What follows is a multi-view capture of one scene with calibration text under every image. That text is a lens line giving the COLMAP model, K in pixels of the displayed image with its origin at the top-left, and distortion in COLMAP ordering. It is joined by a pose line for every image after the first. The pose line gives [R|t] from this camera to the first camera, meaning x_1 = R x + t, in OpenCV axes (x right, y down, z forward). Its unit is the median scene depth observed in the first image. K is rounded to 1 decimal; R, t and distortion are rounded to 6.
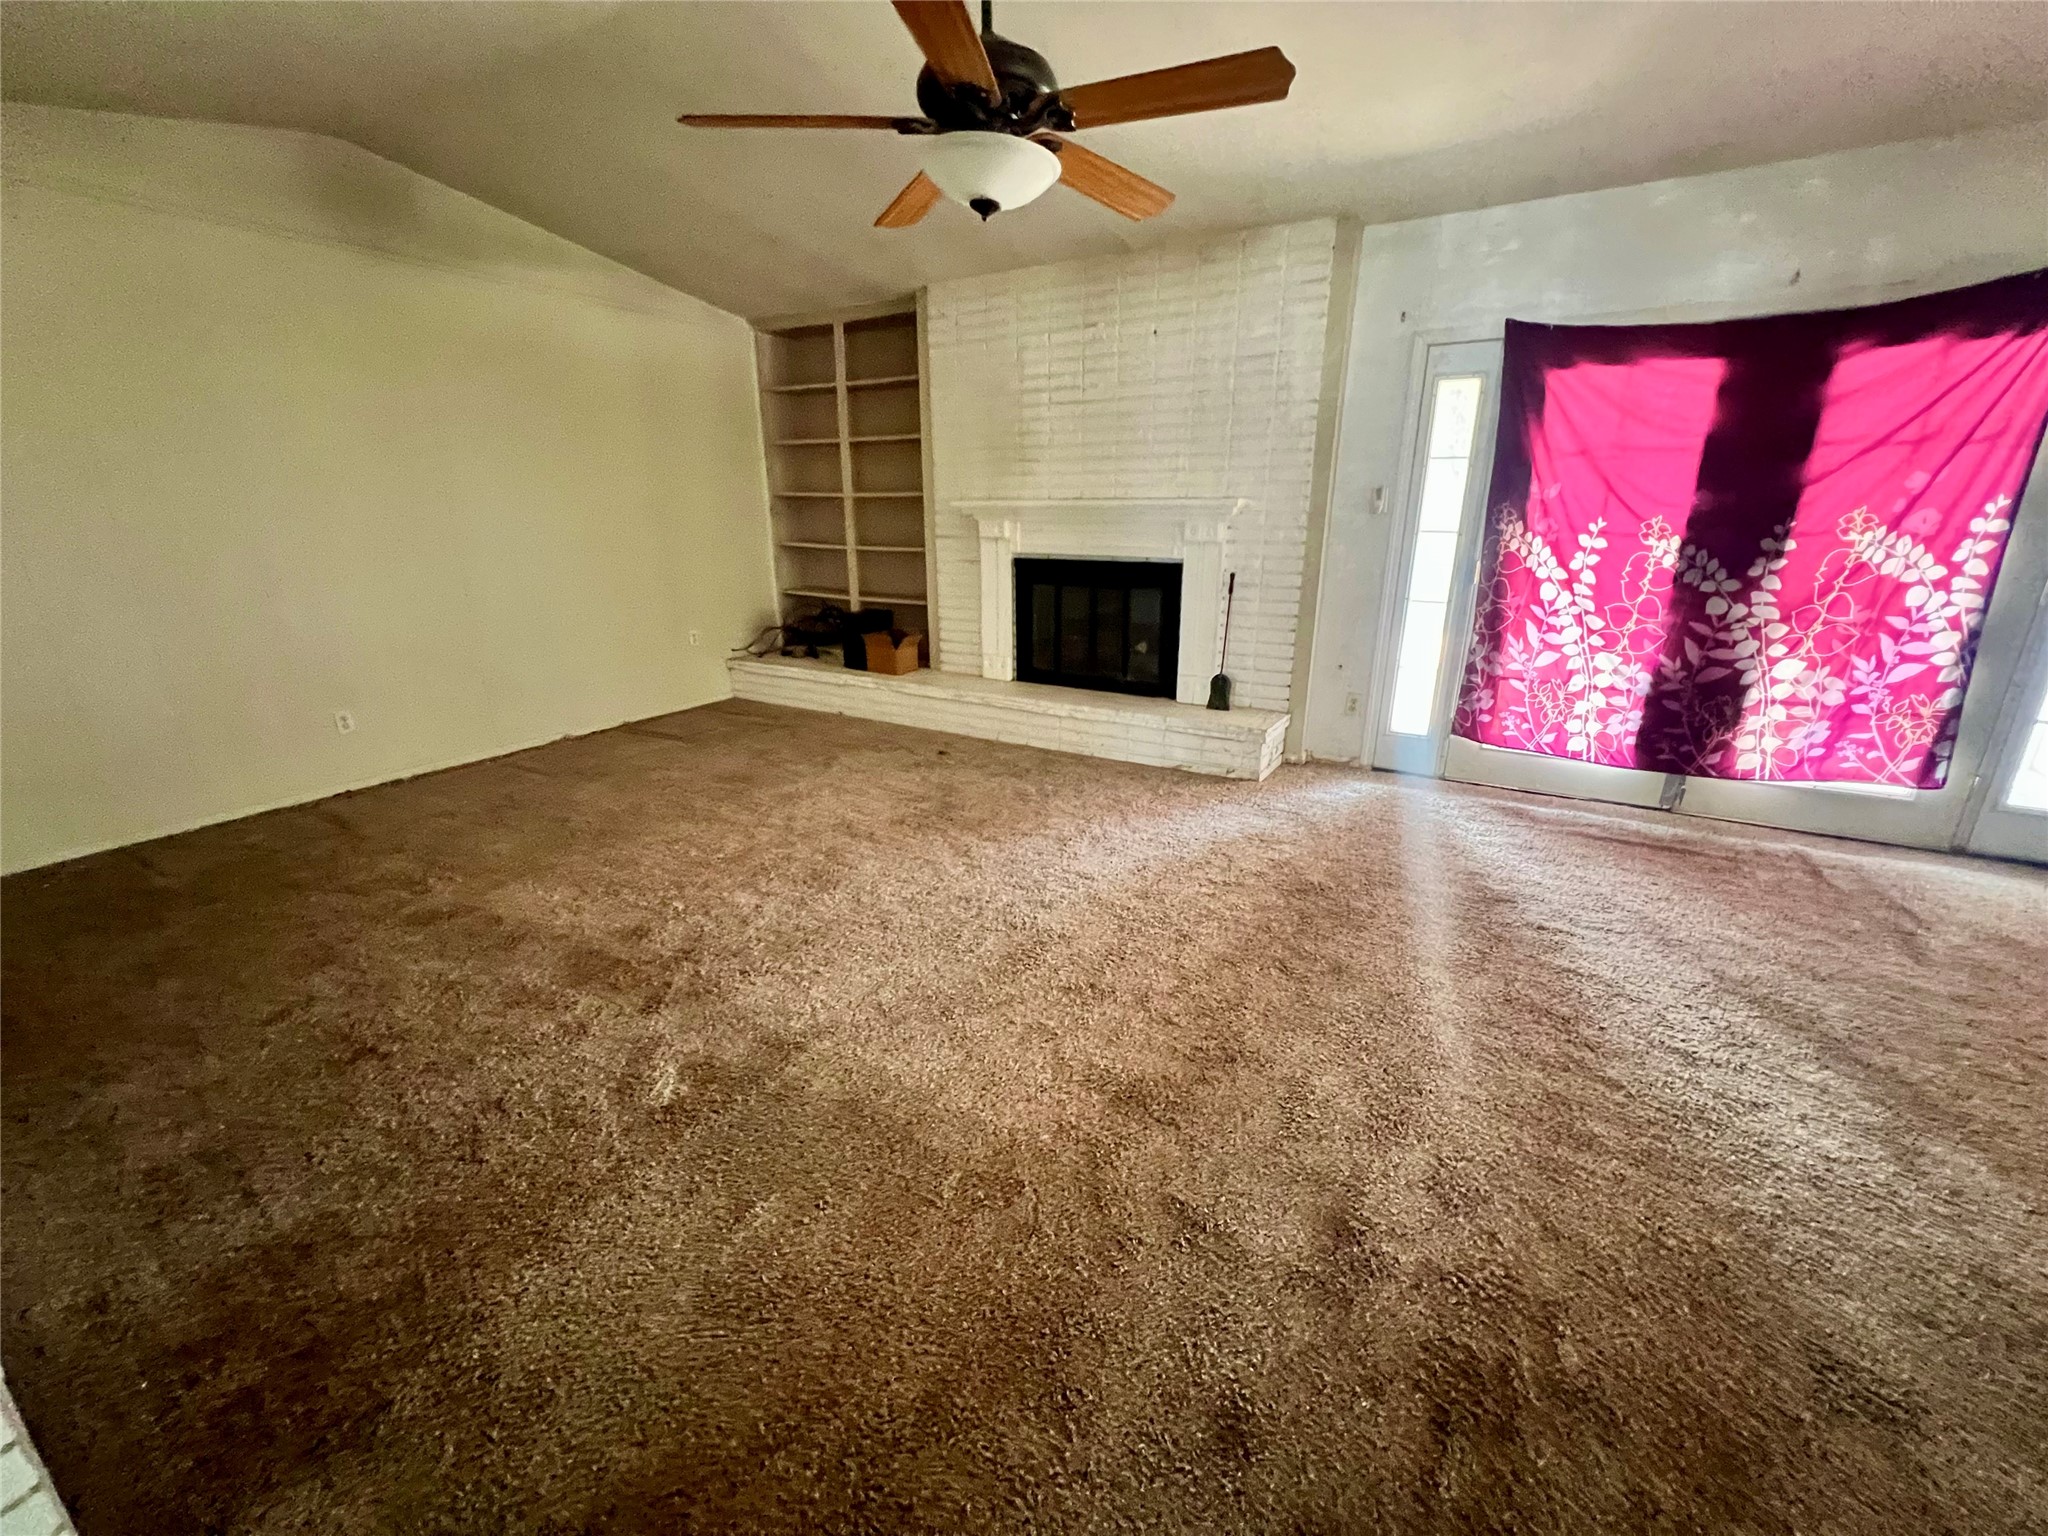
lens RADIAL K [[820.0, 0, 1022.5], [0, 820.0, 764.3], [0, 0, 1]] dist [-0.002295, -0.000190]
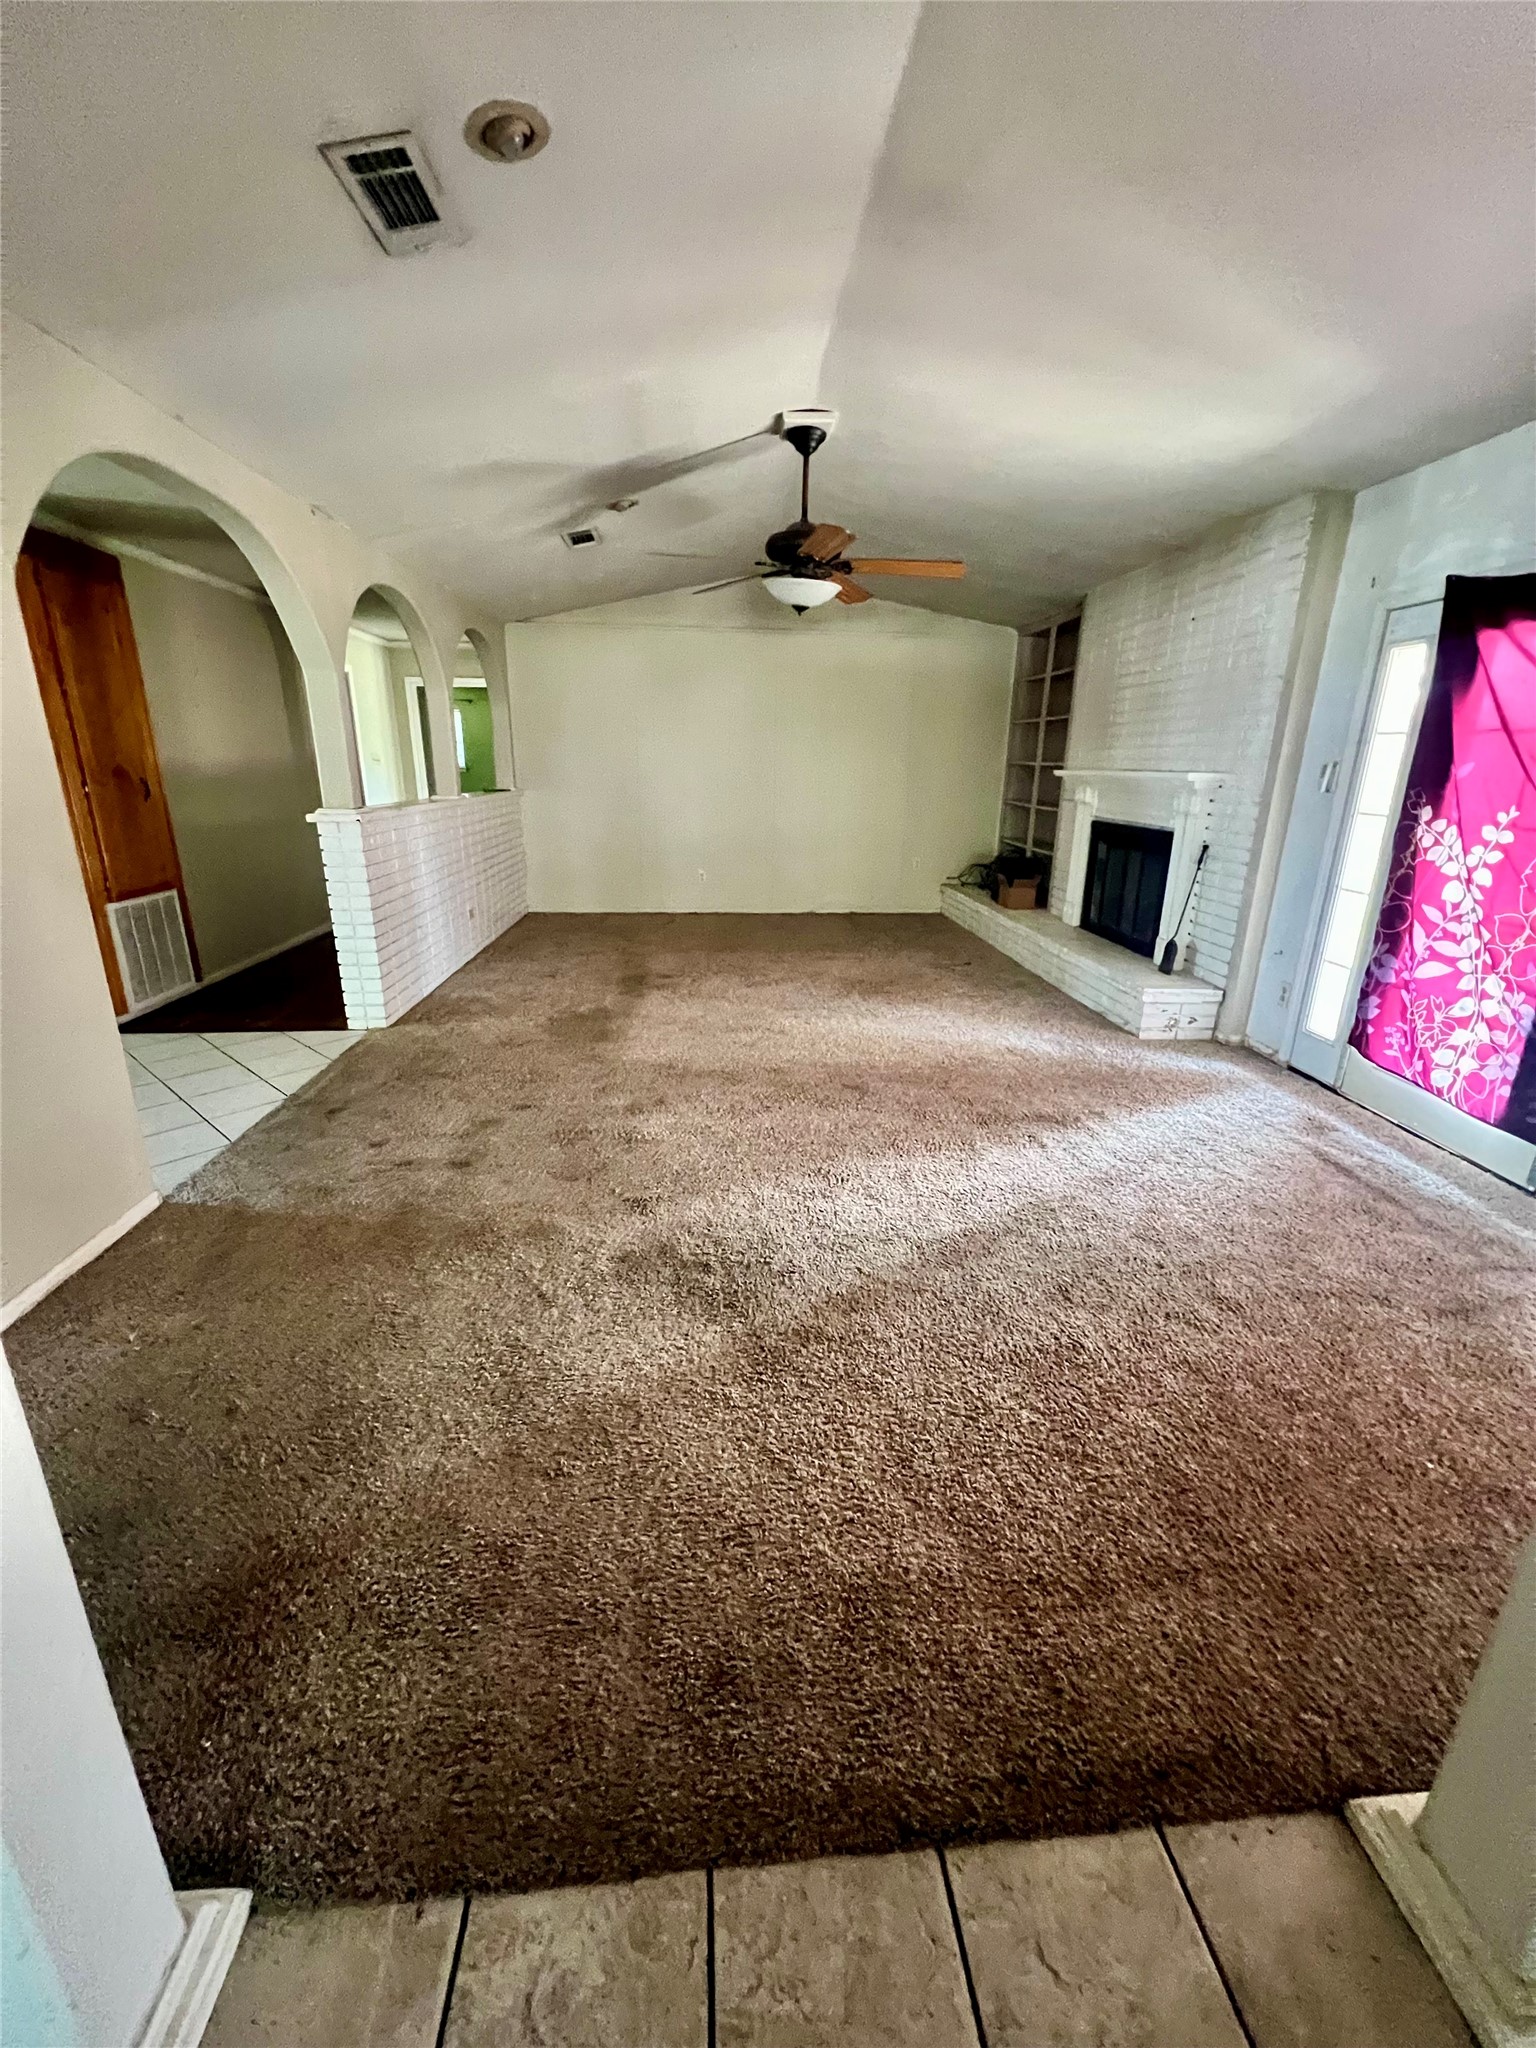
lens RADIAL K [[822.1, 0, 770.3], [0, 822.1, 1020.9], [0, 0, 1]] dist [-0.003807, -0.000265]
pose [[0.577002, 0.256703, -0.775353, 0.913439], [-0.262927, 0.957169, 0.121233, -0.003498], [0.773265, 0.133910, 0.619782, -0.036466]]
